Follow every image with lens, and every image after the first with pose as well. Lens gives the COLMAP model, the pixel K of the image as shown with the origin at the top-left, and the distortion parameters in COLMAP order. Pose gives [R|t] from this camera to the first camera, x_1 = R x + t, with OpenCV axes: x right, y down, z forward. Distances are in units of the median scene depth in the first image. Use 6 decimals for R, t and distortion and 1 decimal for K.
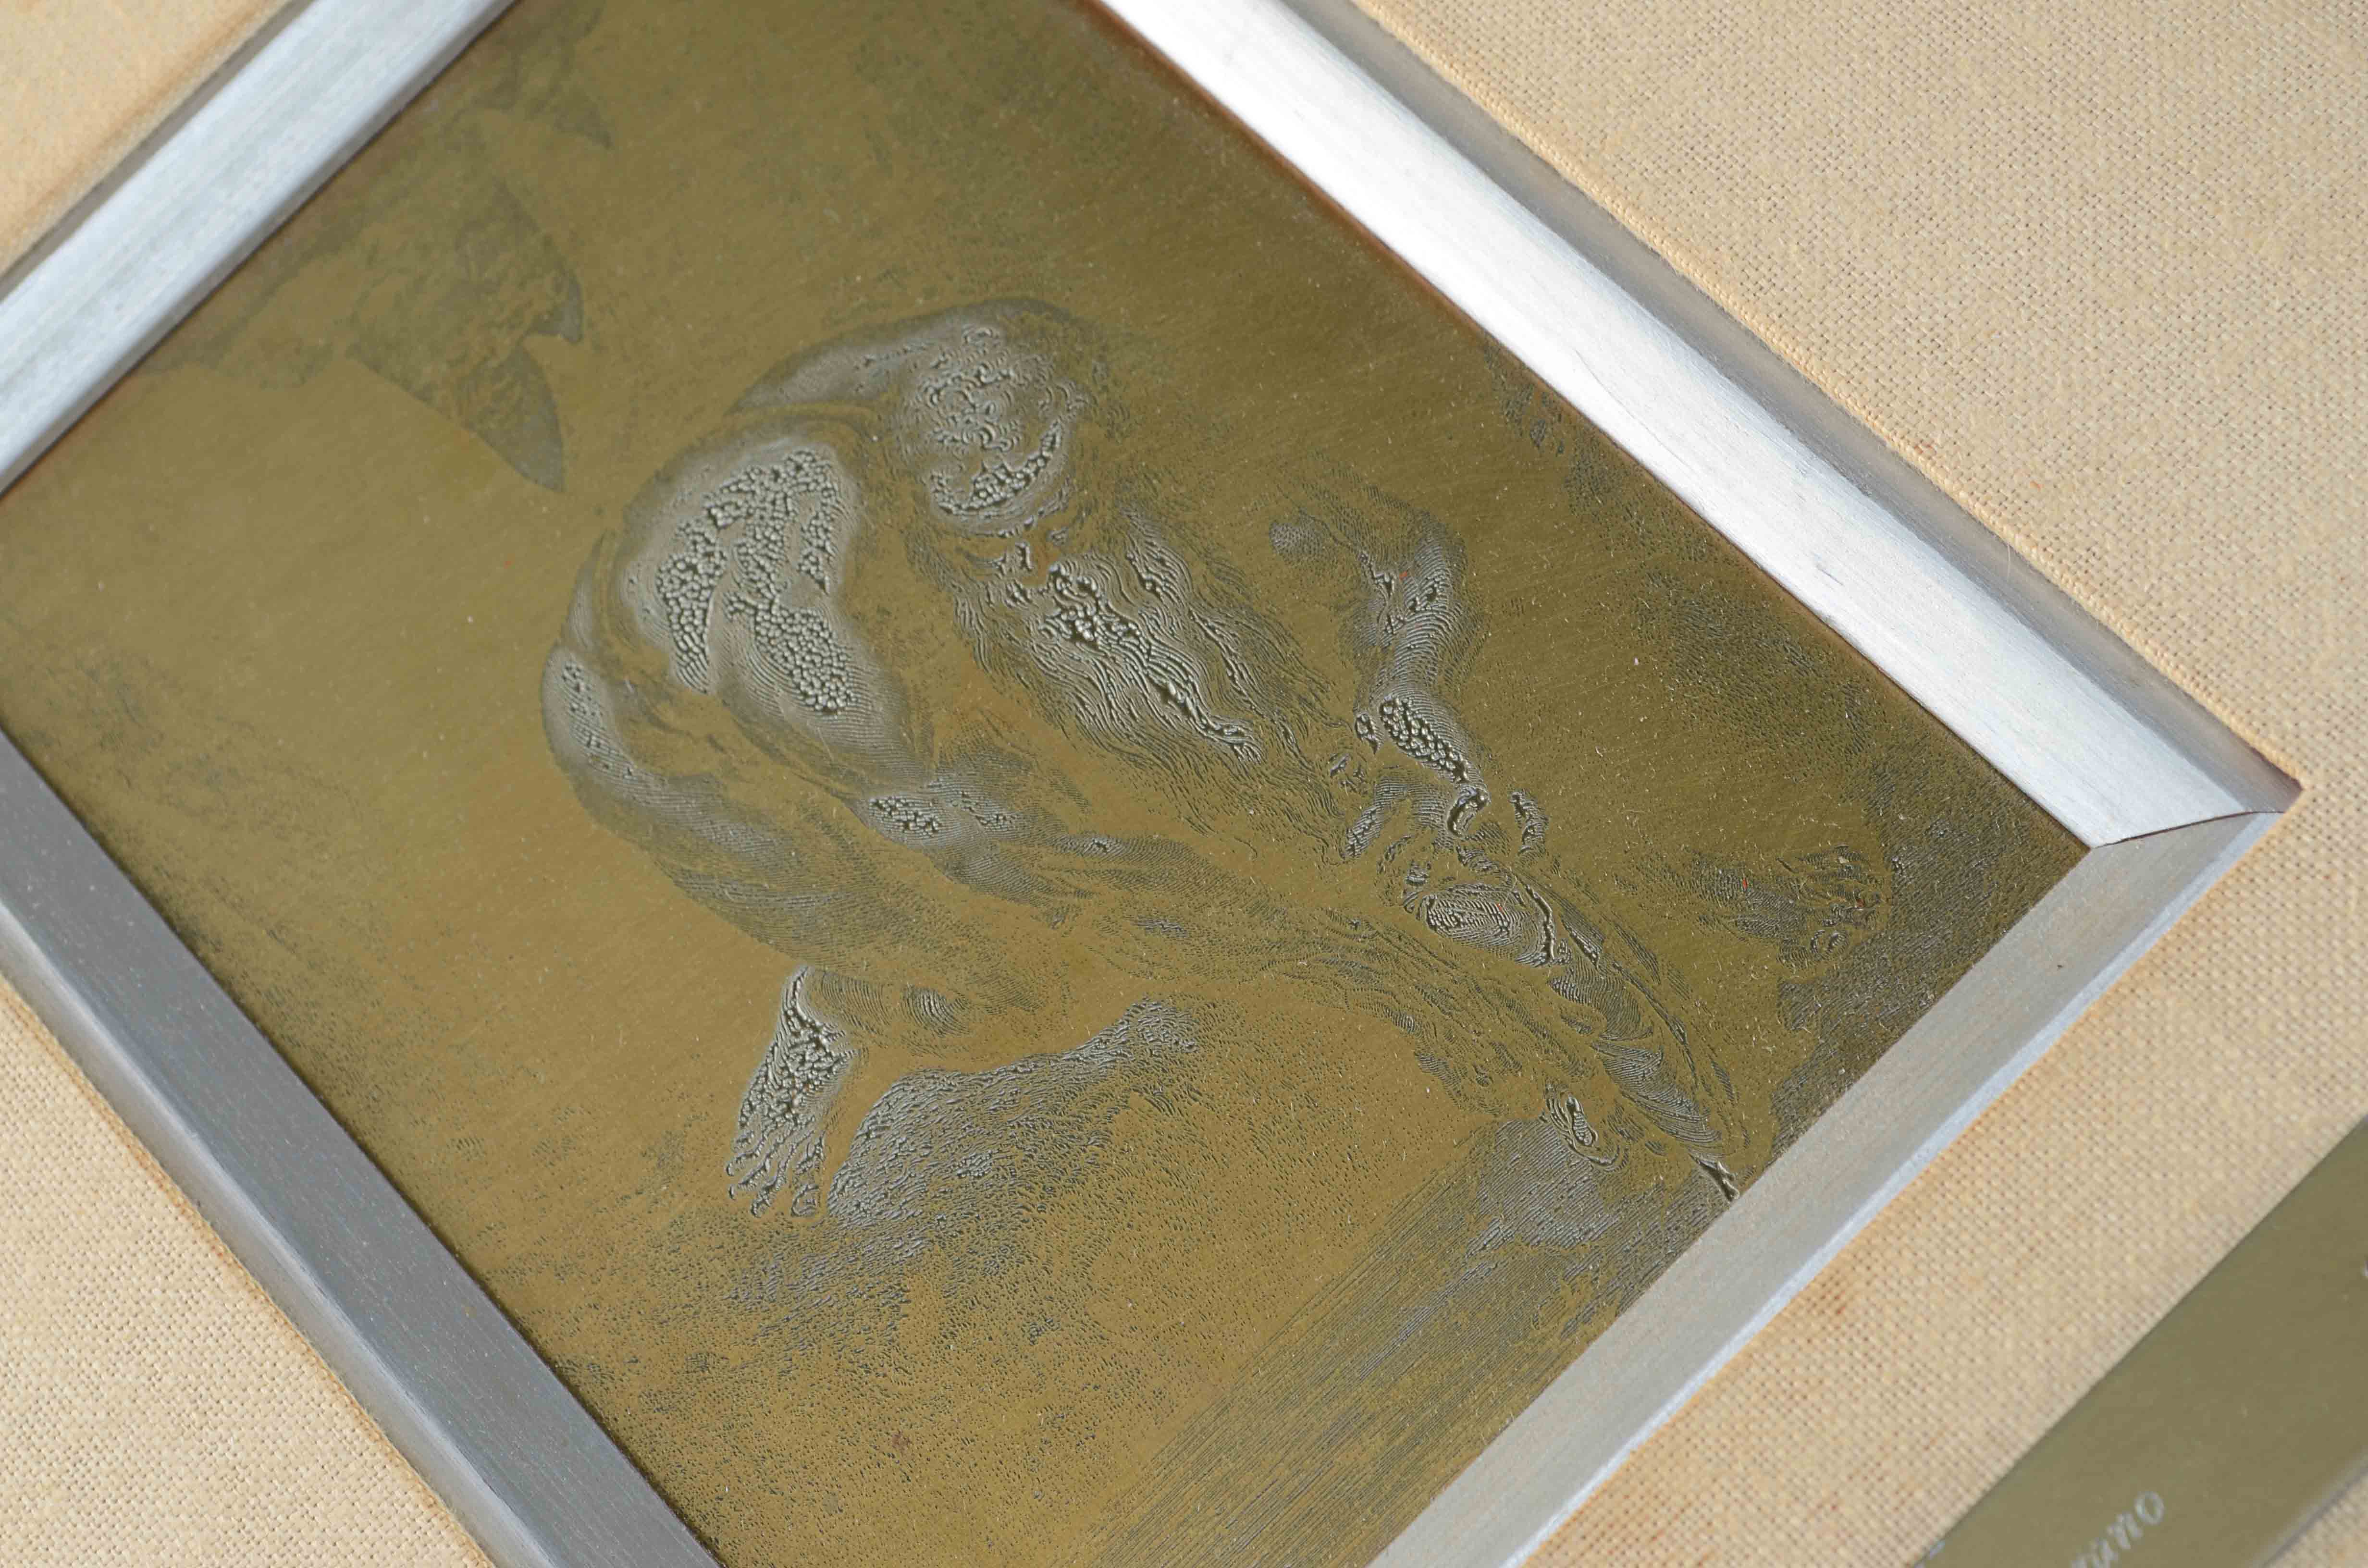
lens RADIAL K [[5271.4, 0, 1184.0], [0, 5271.4, 784.0], [0, 0, 1]] dist [0.037288, -0.192724]
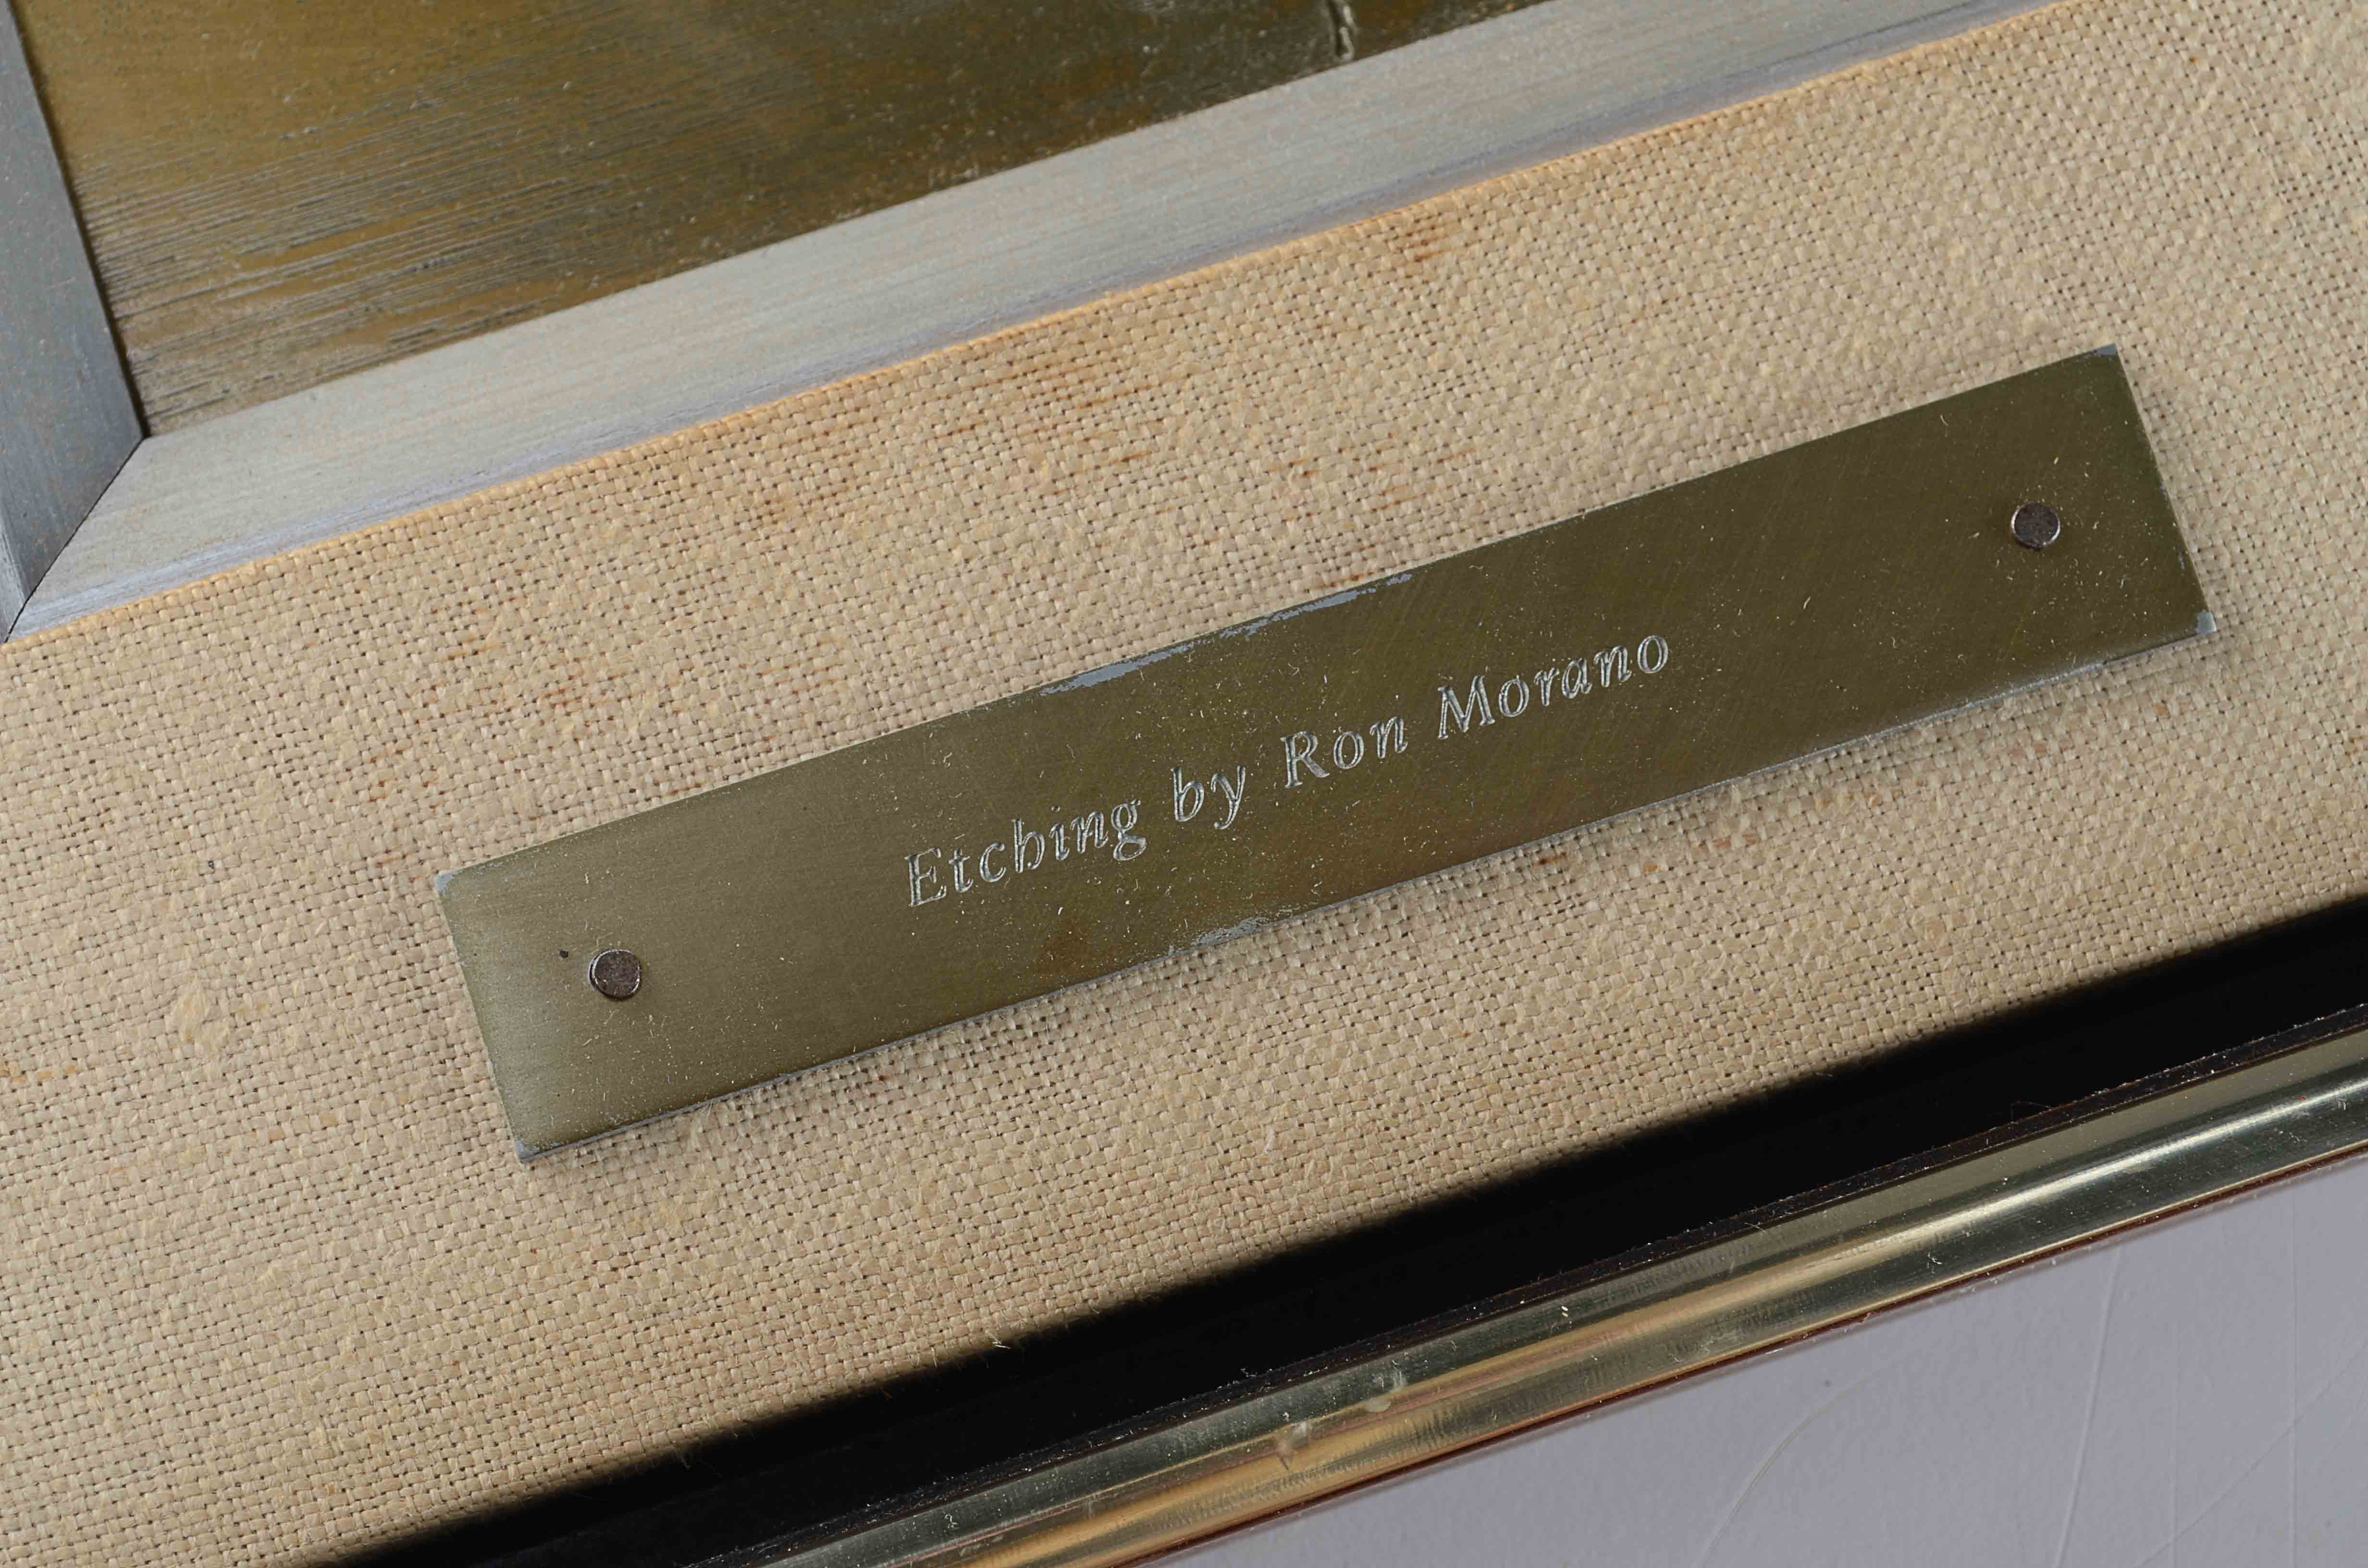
lens RADIAL K [[5271.4, 0, 1184.0], [0, 5271.4, 784.0], [0, 0, 1]] dist [0.037288, -0.192724]
pose [[0.868810, 0.423841, 0.255984, -0.070935], [-0.479241, 0.849784, 0.219532, 0.007493], [-0.124484, -0.313410, 0.941423, 0.195942]]
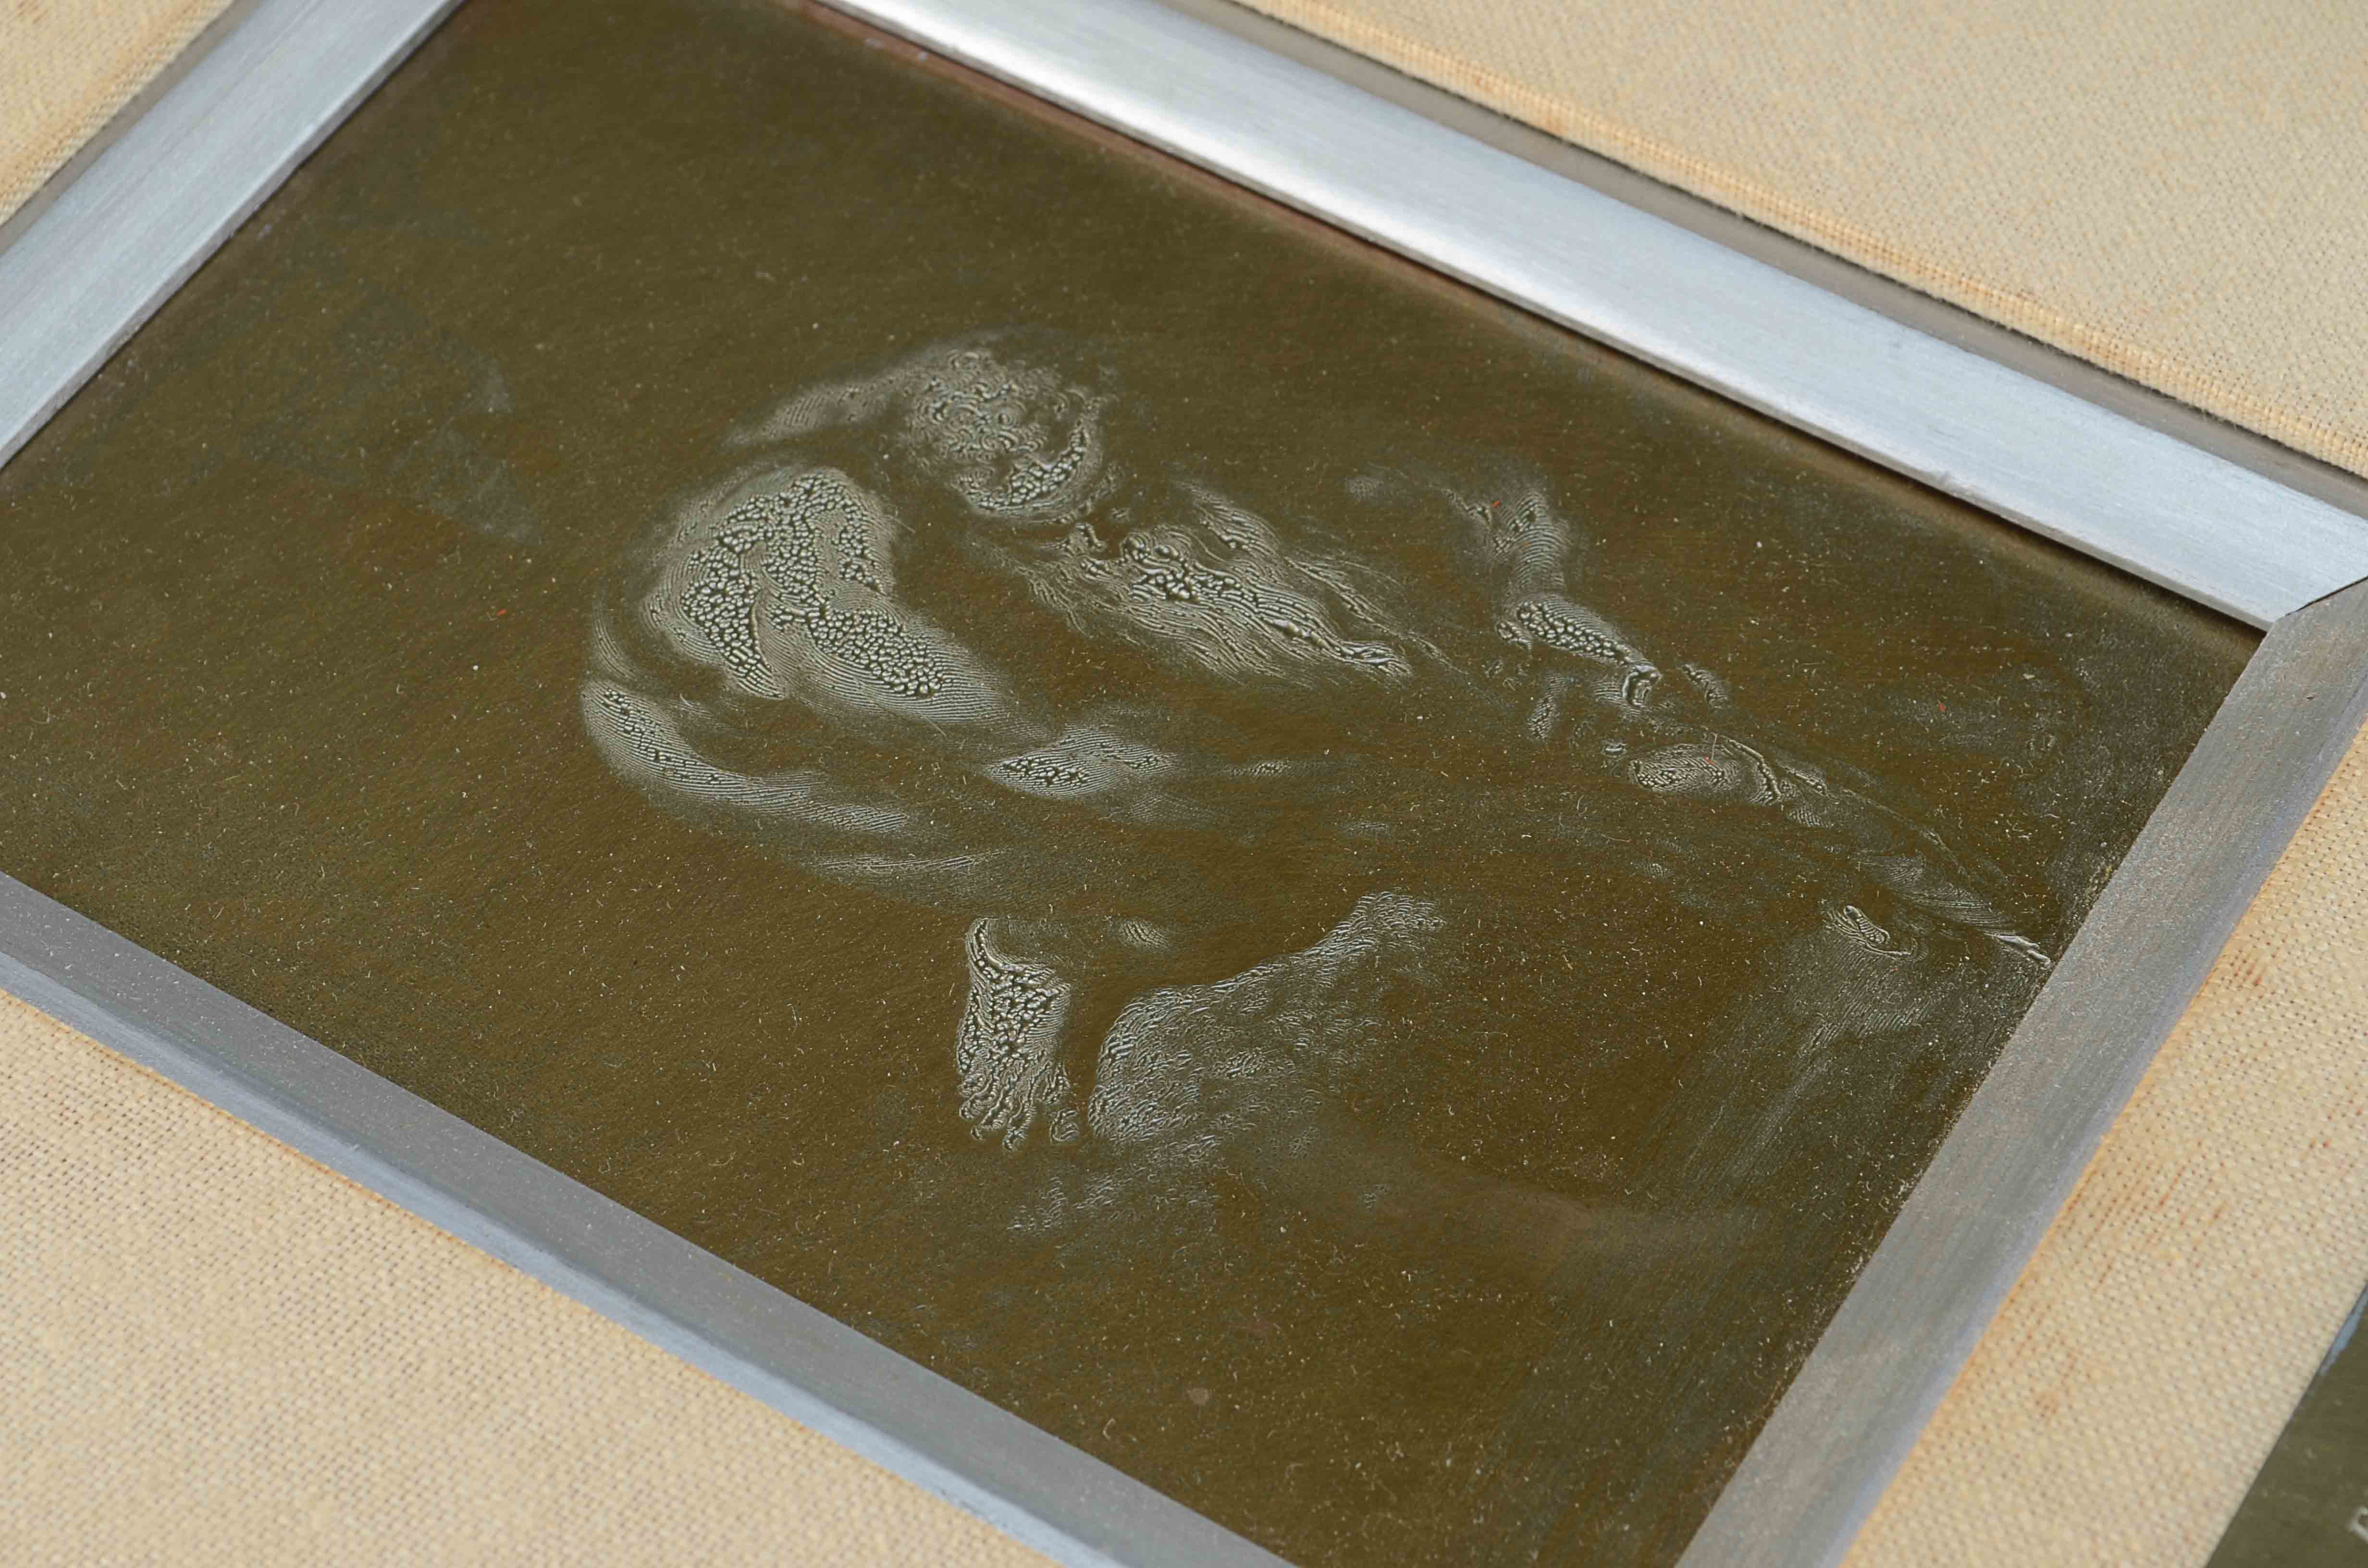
lens RADIAL K [[5271.4, 0, 1184.0], [0, 5271.4, 784.0], [0, 0, 1]] dist [0.037288, -0.192724]
pose [[0.914736, -0.039648, 0.402102, -0.418699], [0.154488, 0.953879, -0.257388, 0.260564], [-0.373352, 0.297562, 0.878673, 0.156333]]
